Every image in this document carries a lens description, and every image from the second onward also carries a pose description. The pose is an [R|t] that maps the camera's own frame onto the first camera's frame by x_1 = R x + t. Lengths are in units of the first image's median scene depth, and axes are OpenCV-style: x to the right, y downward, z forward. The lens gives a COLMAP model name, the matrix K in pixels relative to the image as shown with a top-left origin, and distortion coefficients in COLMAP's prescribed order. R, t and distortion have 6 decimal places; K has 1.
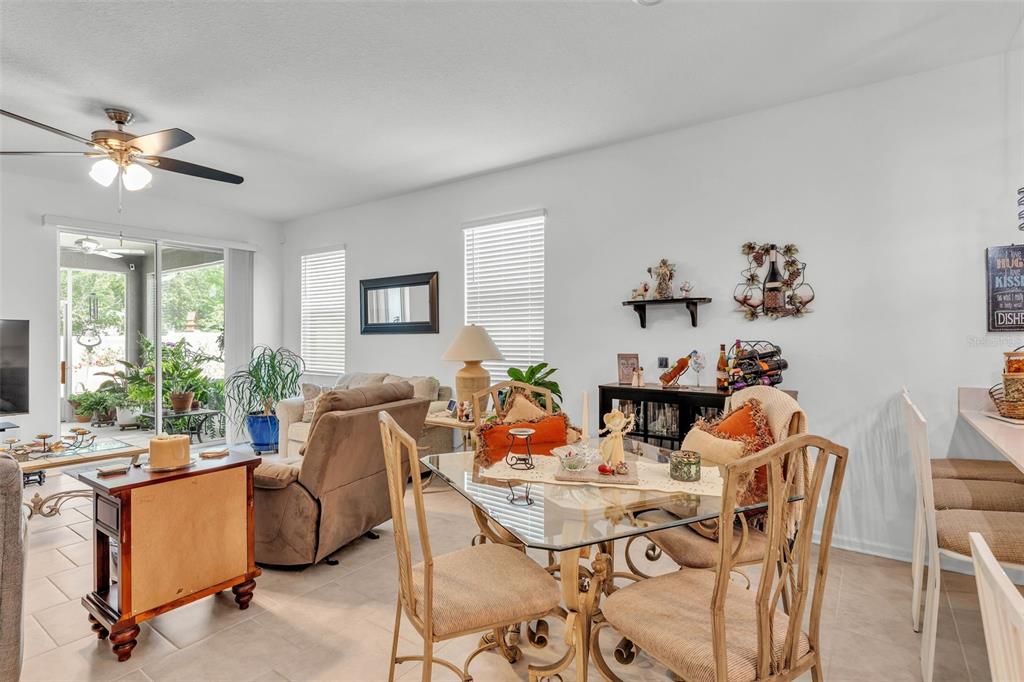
lens RADIAL K [[513.6, 0, 507.8], [0, 513.6, 334.2], [0, 0, 1]] dist [-0.001180, -0.000328]
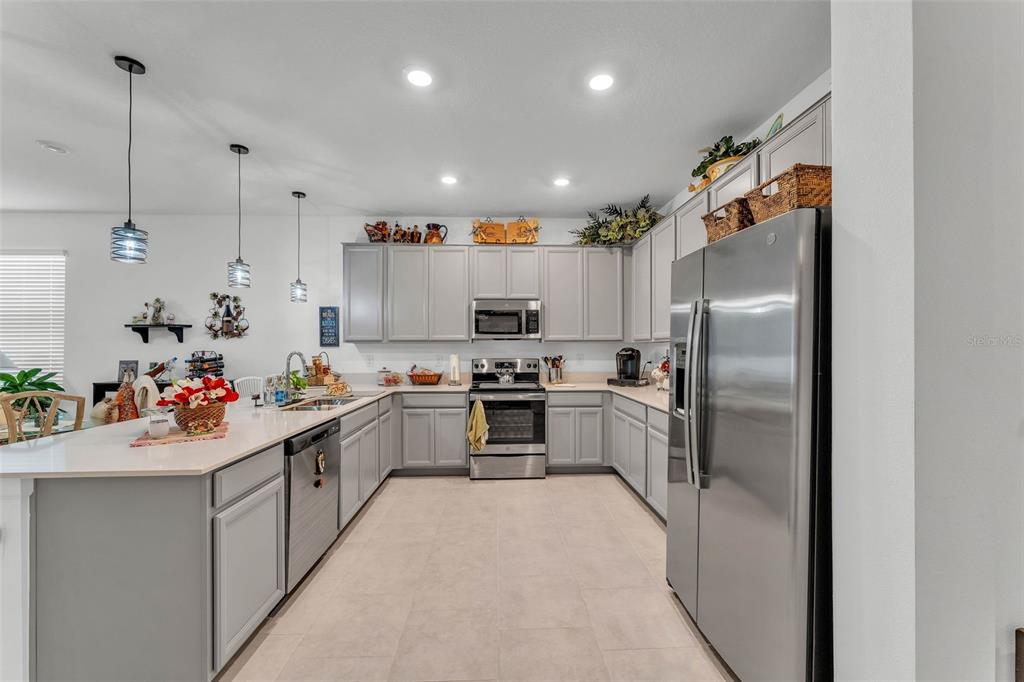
lens RADIAL K [[411.8, 0, 512.0], [0, 411.8, 341.0], [0, 0, 1]] dist [0.000461, 0.000014]
pose [[0.788722, 0.012714, 0.614619, 0.395063], [-0.003929, 0.999870, -0.015642, -0.003711], [-0.614738, 0.009923, 0.788669, -0.623174]]
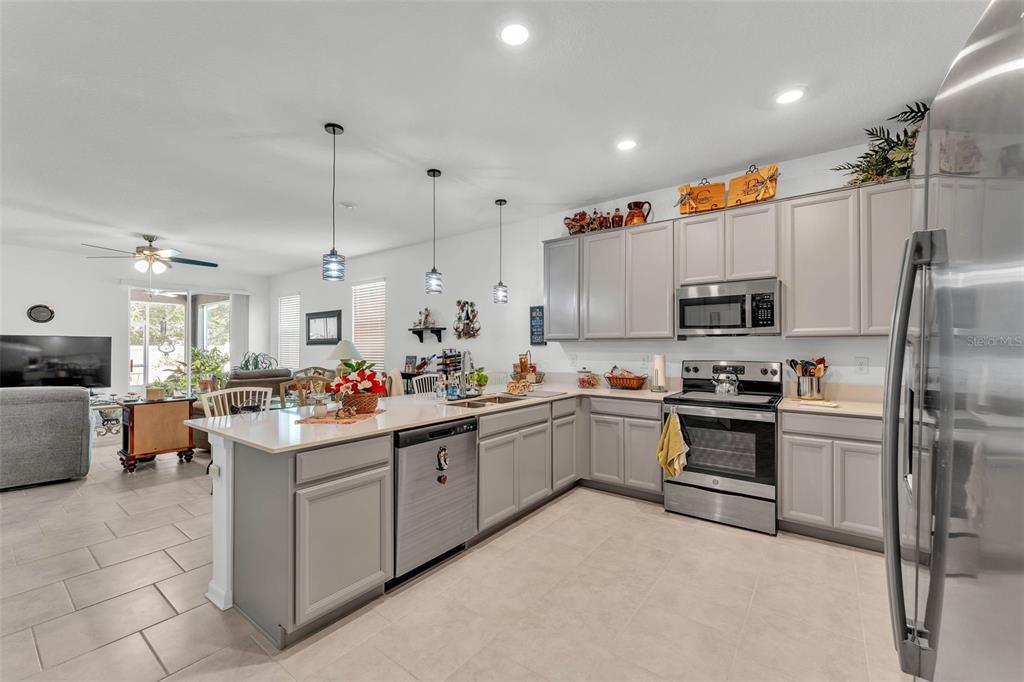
lens RADIAL K [[418.7, 0, 507.5], [0, 418.7, 342.6], [0, 0, 1]] dist [-0.000568, -0.000141]
pose [[0.999620, 0.003648, -0.027324, 0.675141], [-0.003819, 0.999973, -0.006232, -0.003821], [0.027301, 0.006334, 0.999607, -0.592621]]
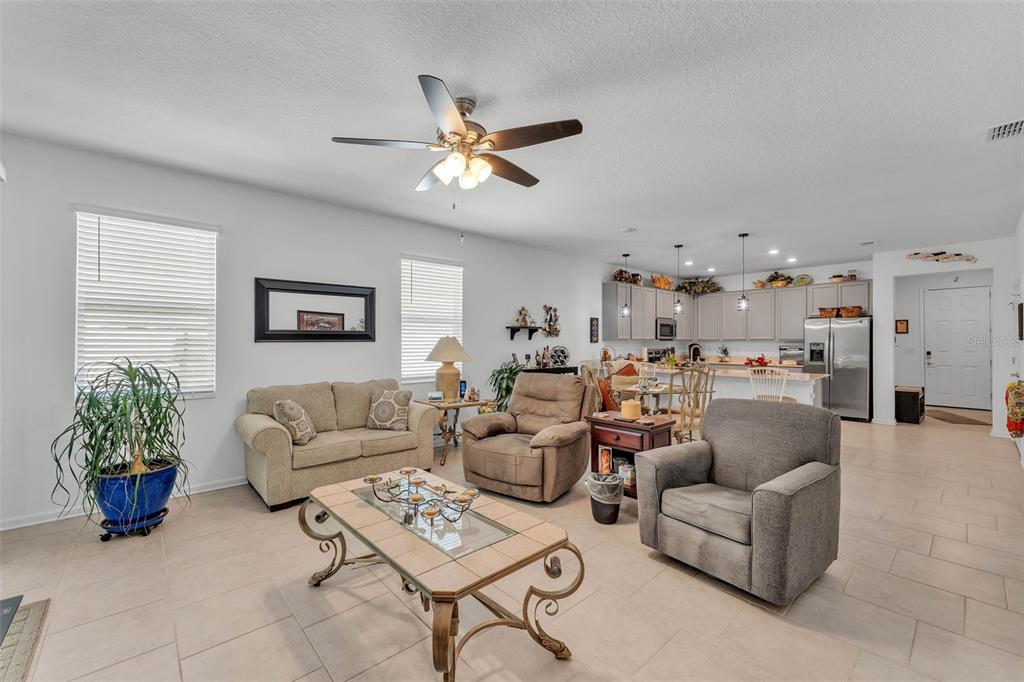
lens RADIAL K [[418.7, 0, 507.5], [0, 418.7, 342.6], [0, 0, 1]] dist [-0.000568, -0.000141]
pose [[0.213971, 0.004347, 0.976830, -1.407604], [-0.002807, 0.999989, -0.003835, 0.004772], [-0.976836, -0.001921, 0.213981, 0.724175]]
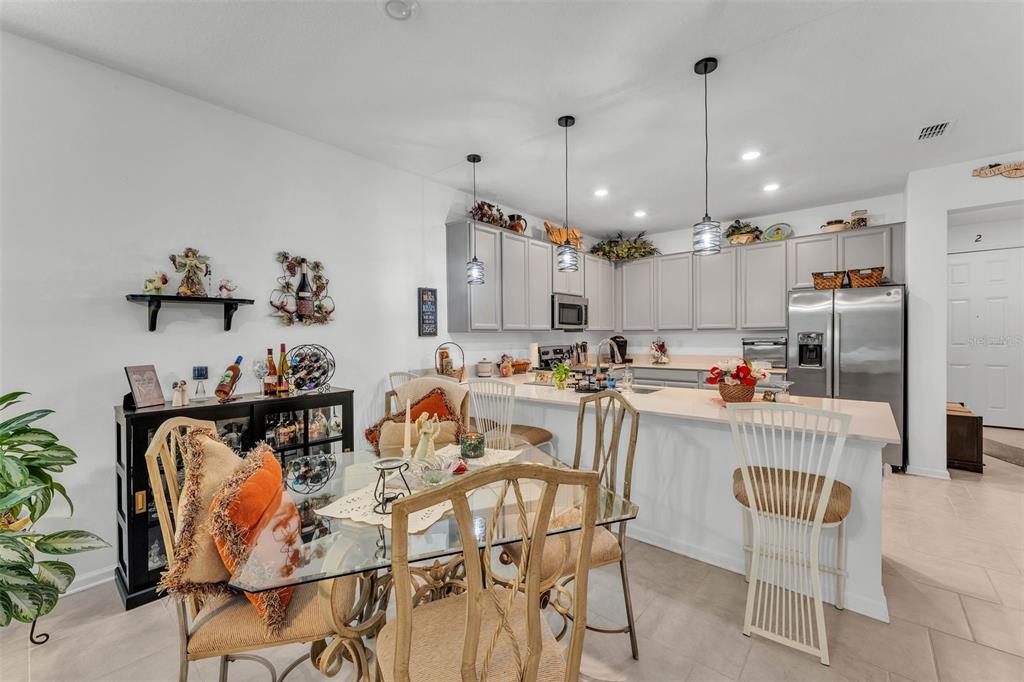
lens RADIAL K [[427.6, 0, 515.2], [0, 427.6, 340.2], [0, 0, 1]] dist [-0.000079, -0.000009]
pose [[0.060238, -0.004796, 0.998173, -0.364158], [0.008237, 0.999957, 0.004308, 0.003397], [-0.998150, 0.007963, 0.060275, 0.453808]]
